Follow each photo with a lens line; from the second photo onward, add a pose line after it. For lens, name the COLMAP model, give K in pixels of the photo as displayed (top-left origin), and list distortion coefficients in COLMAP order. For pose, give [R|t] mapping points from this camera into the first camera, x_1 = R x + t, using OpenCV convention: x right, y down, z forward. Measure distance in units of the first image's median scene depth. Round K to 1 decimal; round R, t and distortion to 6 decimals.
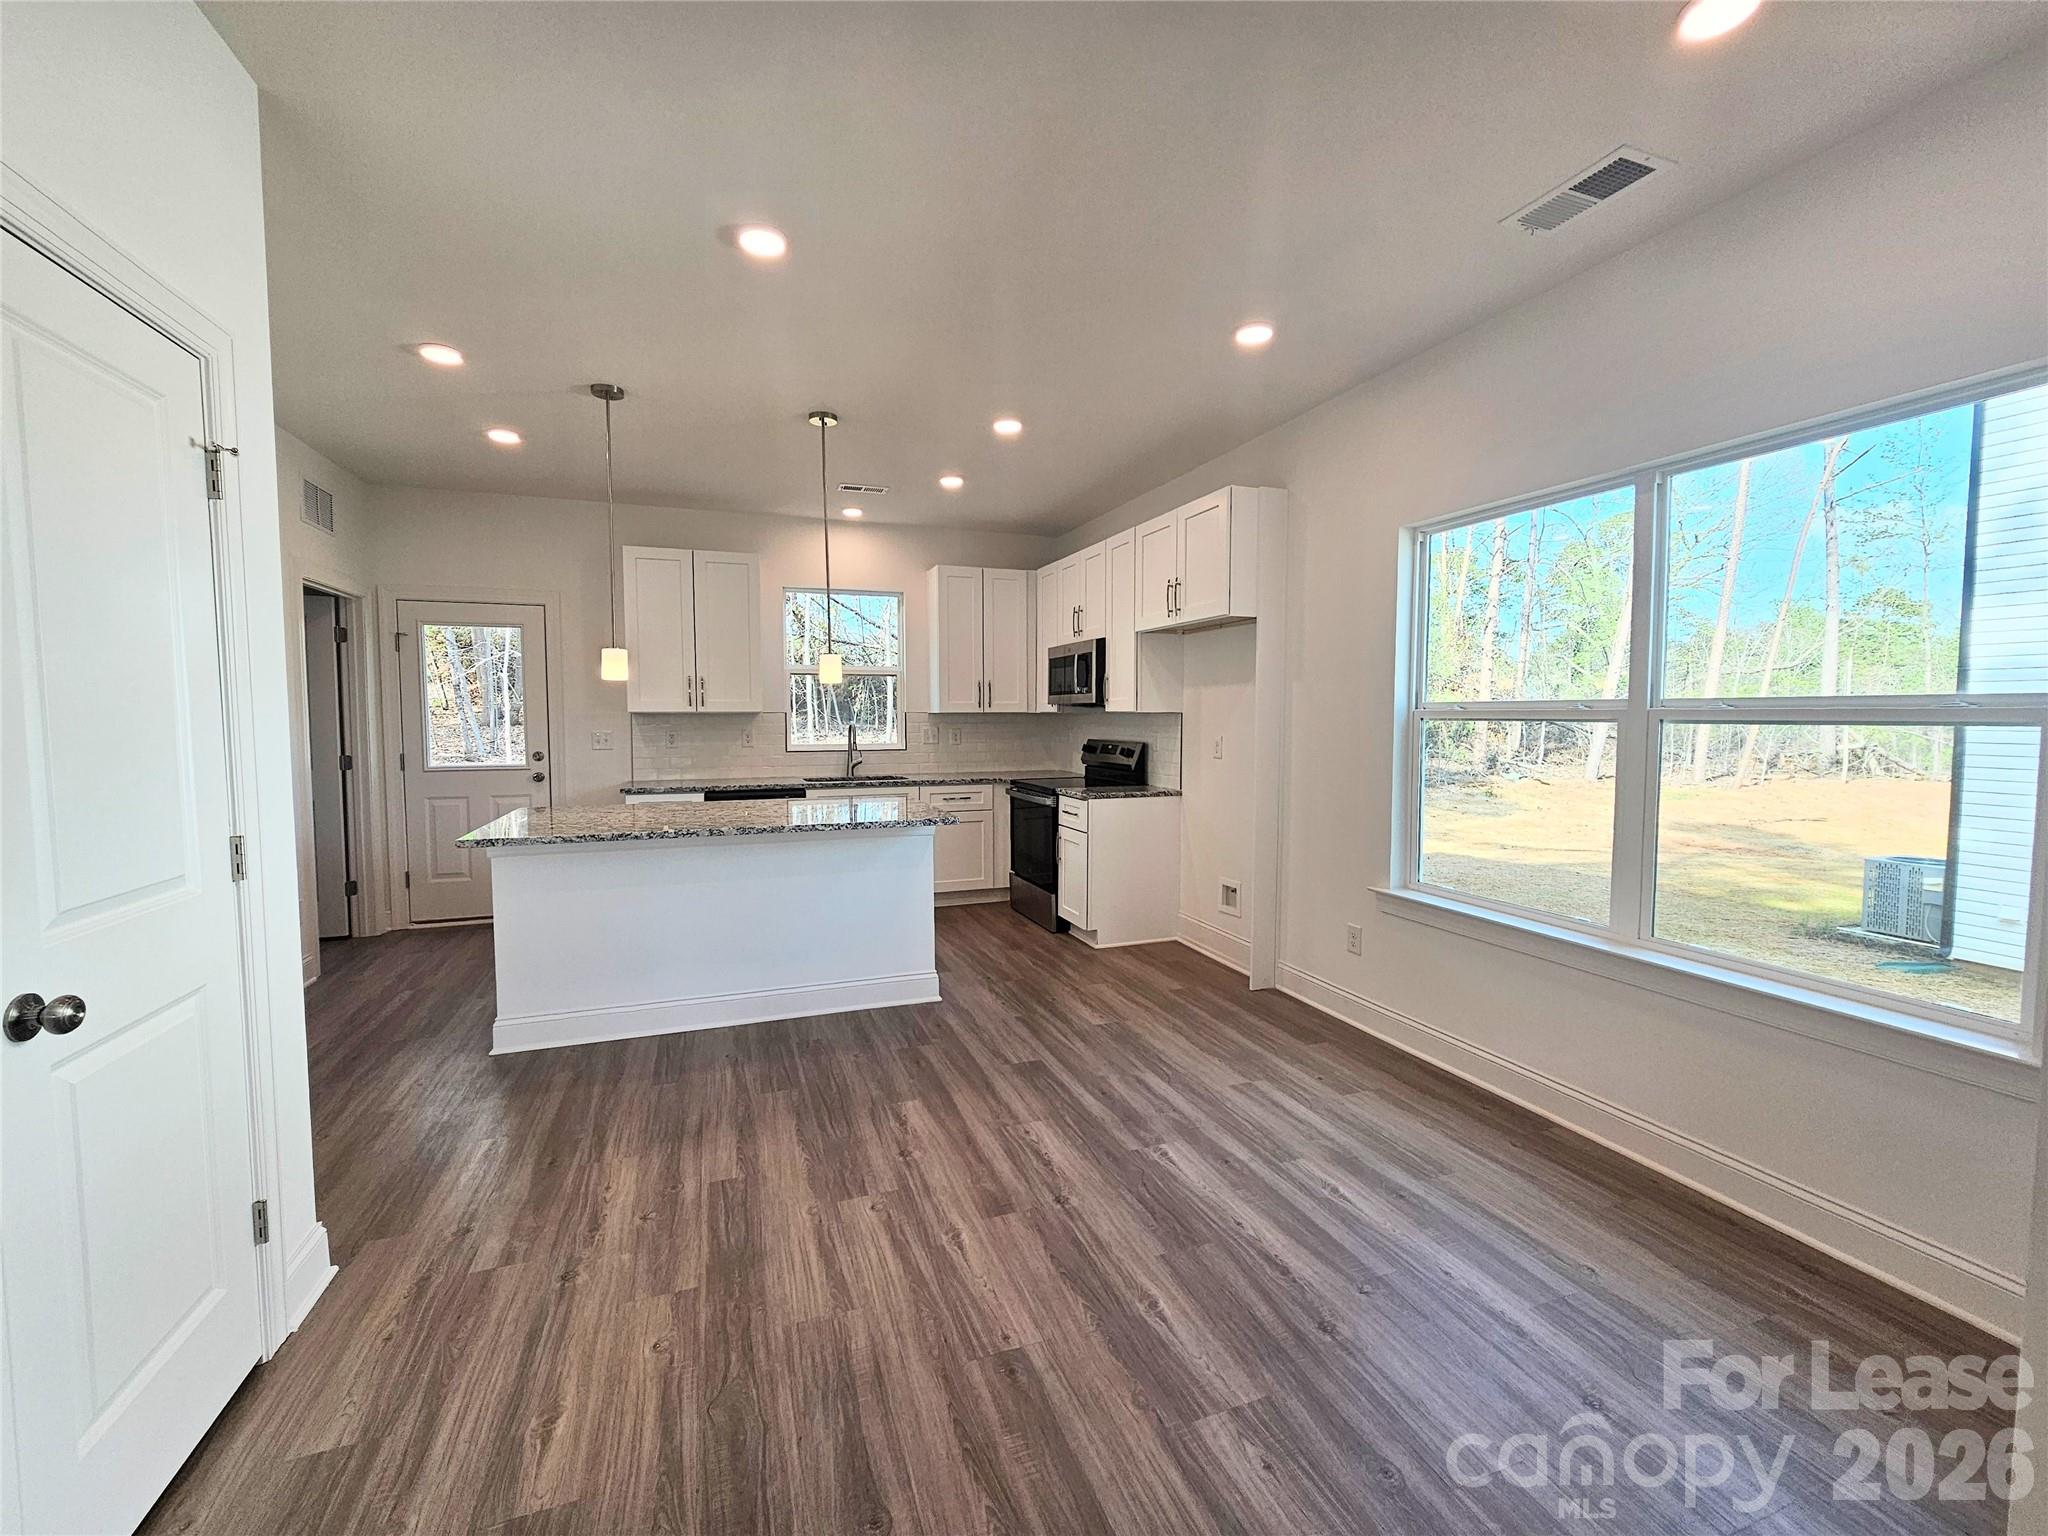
lens RADIAL K [[833.0, 0, 1017.5], [0, 833.0, 766.5], [0, 0, 1]] dist [0.000186, -0.003755]
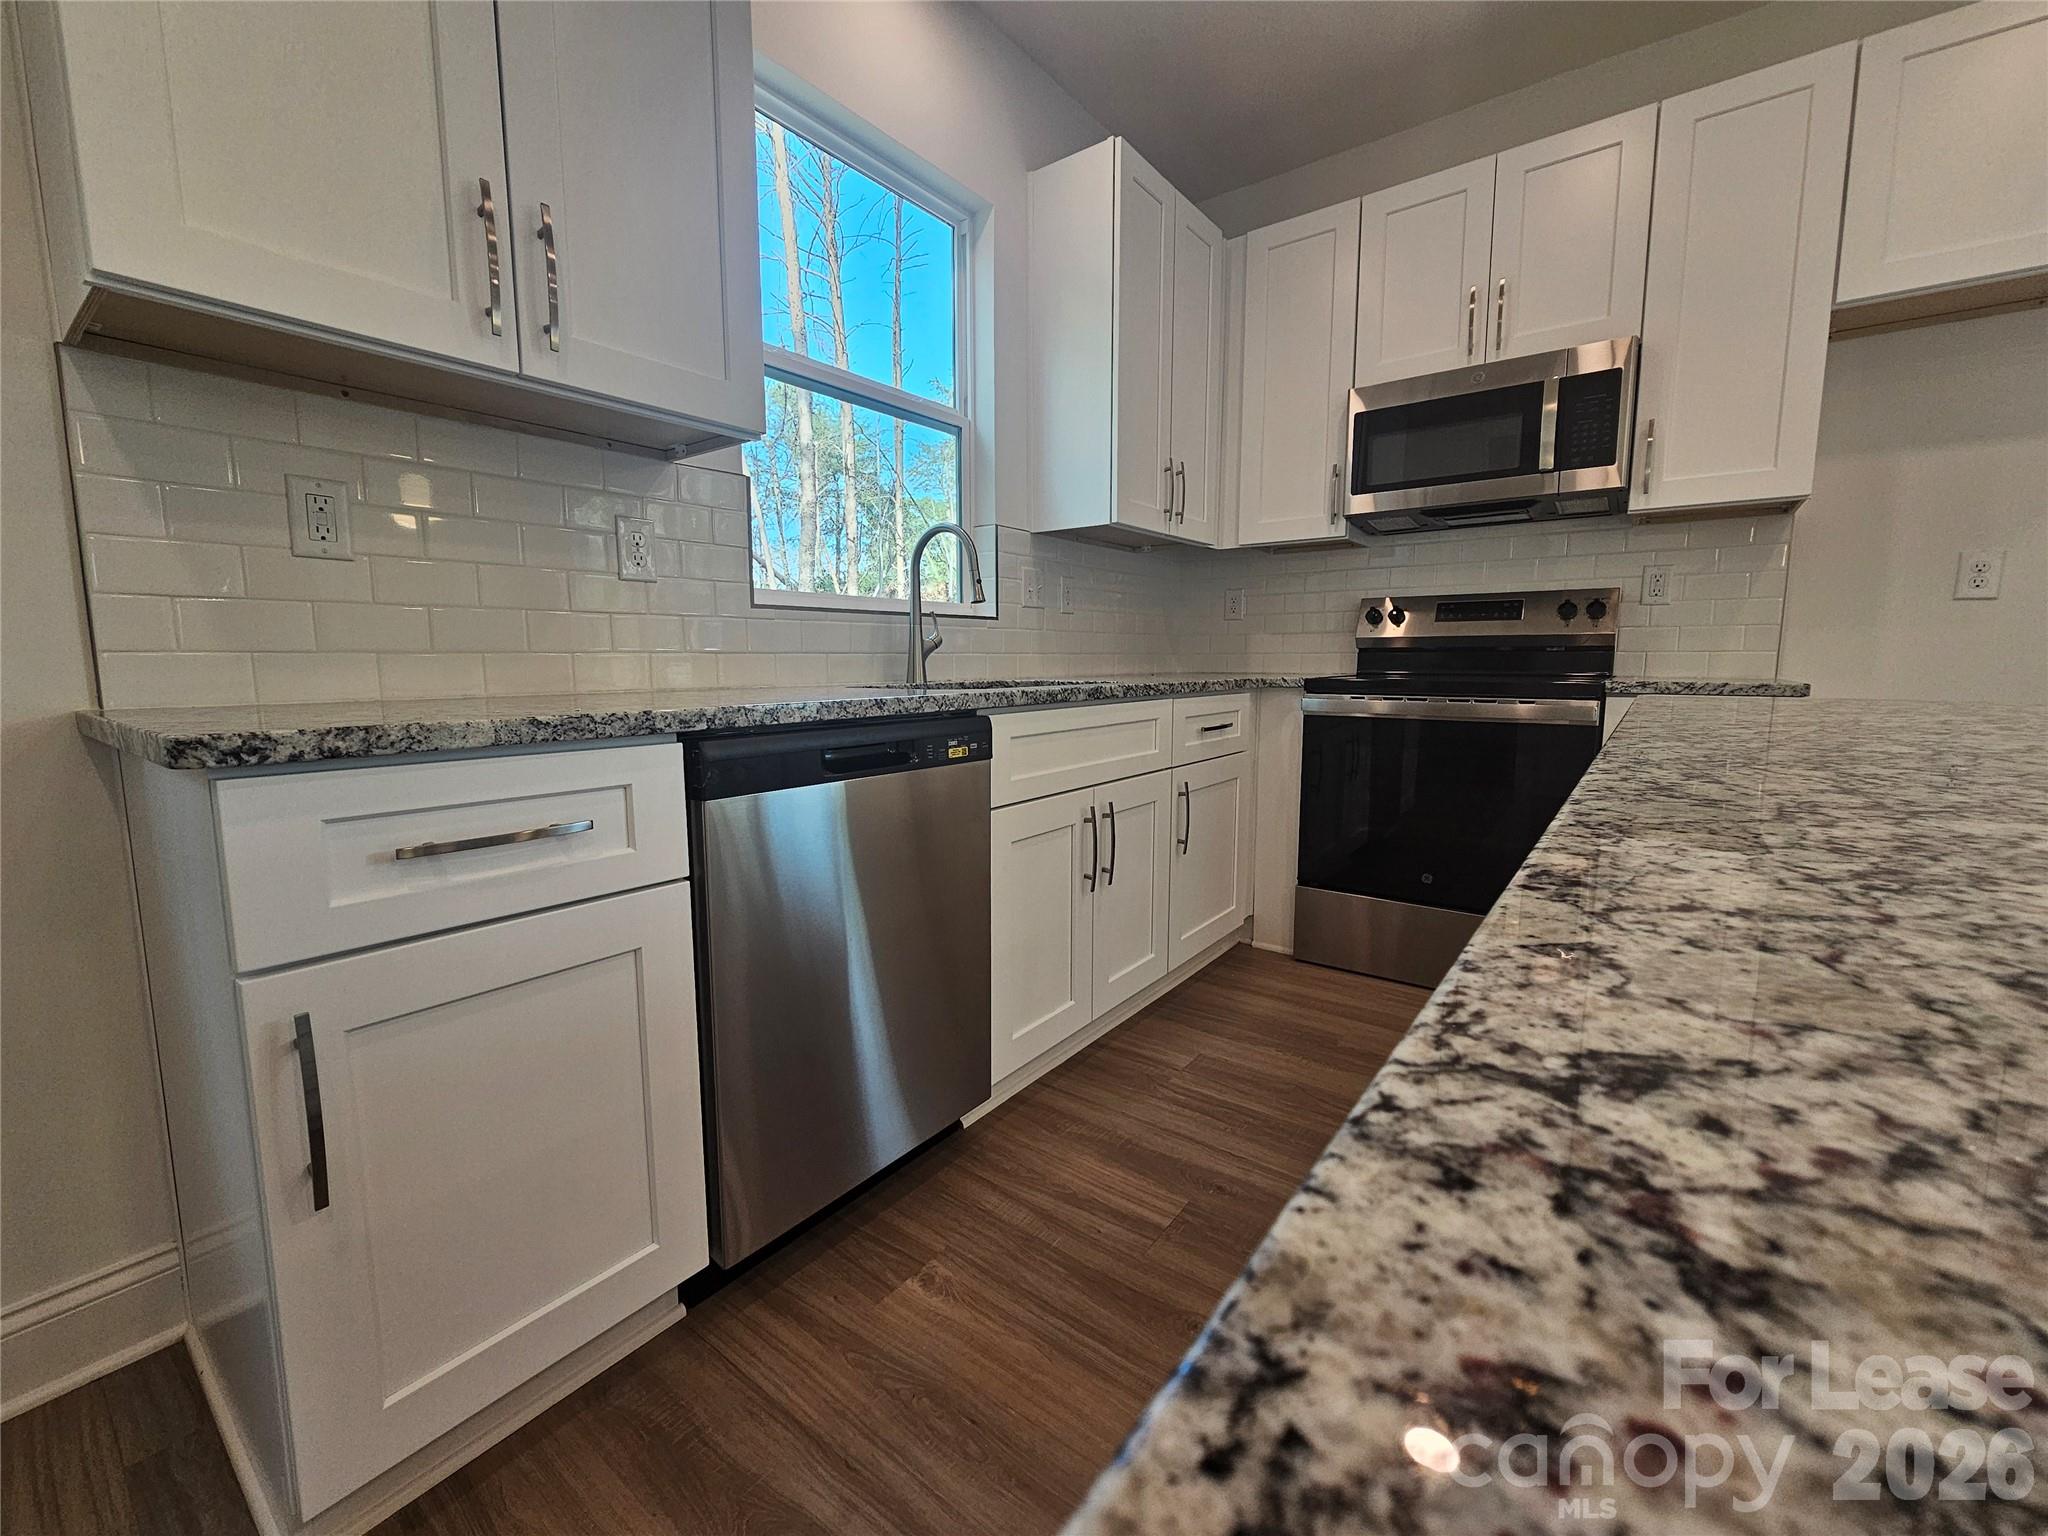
lens RADIAL K [[833.0, 0, 1017.5], [0, 833.0, 766.5], [0, 0, 1]] dist [0.000186, -0.003755]
pose [[0.843143, -0.071807, 0.532873, -0.400977], [0.035702, 0.996332, 0.077769, 0.023877], [-0.536502, -0.046546, 0.842614, 0.748466]]
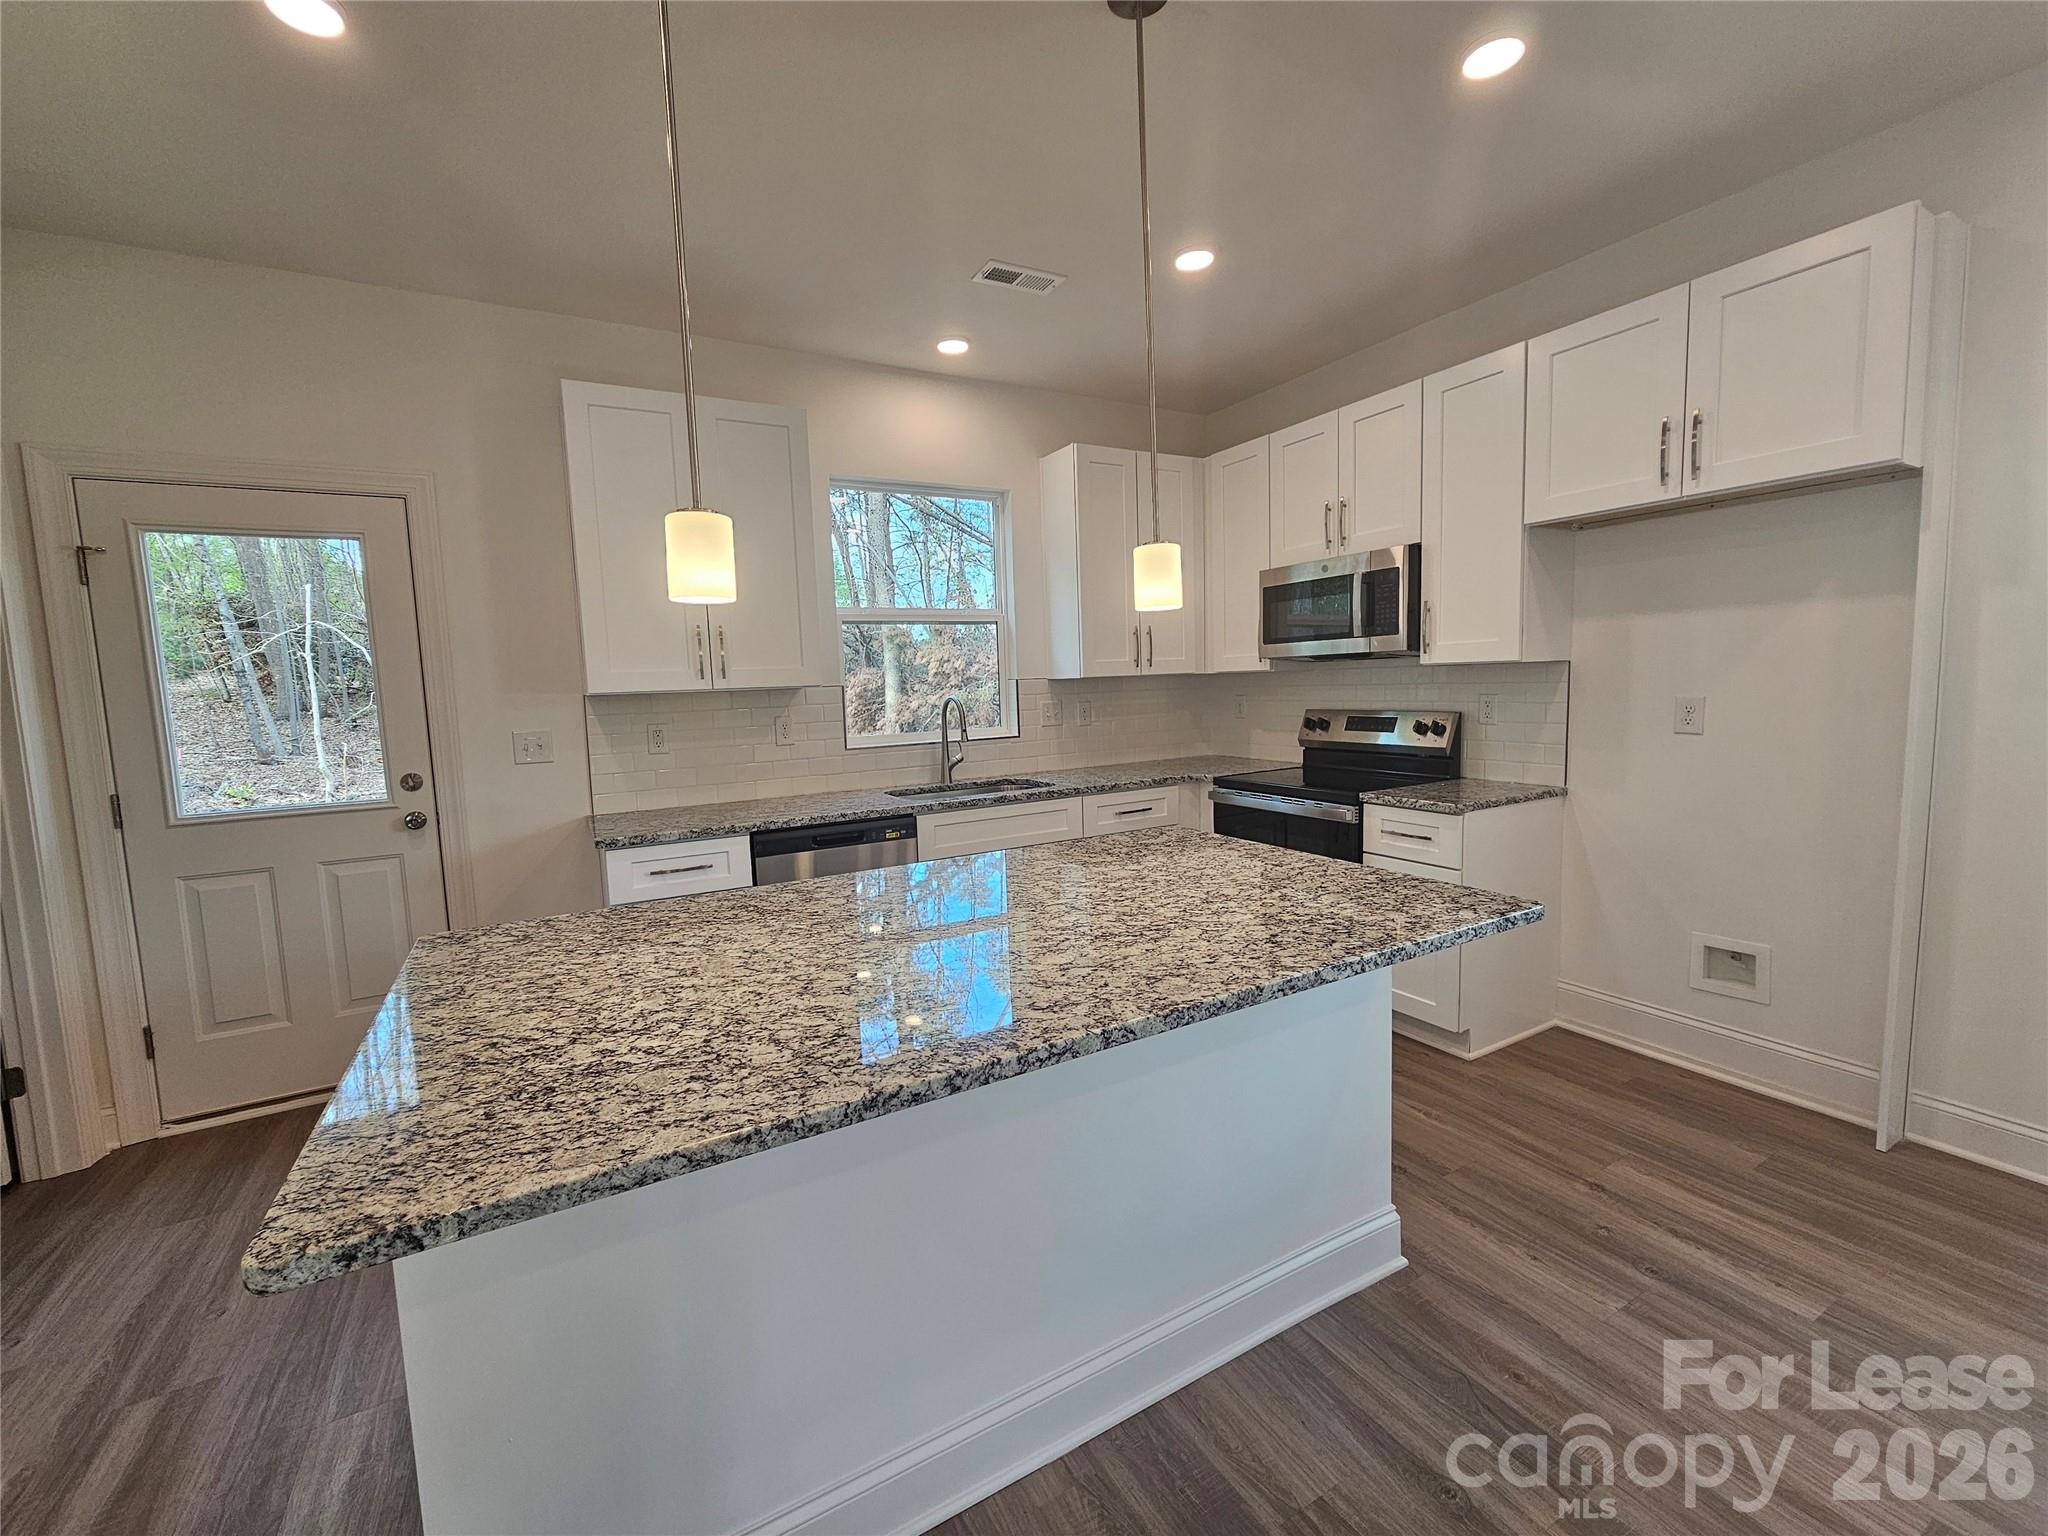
lens RADIAL K [[833.0, 0, 1017.5], [0, 833.0, 766.5], [0, 0, 1]] dist [0.000186, -0.003755]
pose [[0.987188, -0.049646, 0.151643, -0.270943], [0.043927, 0.998200, 0.040835, -0.027107], [-0.153397, -0.033650, 0.987591, 0.411394]]
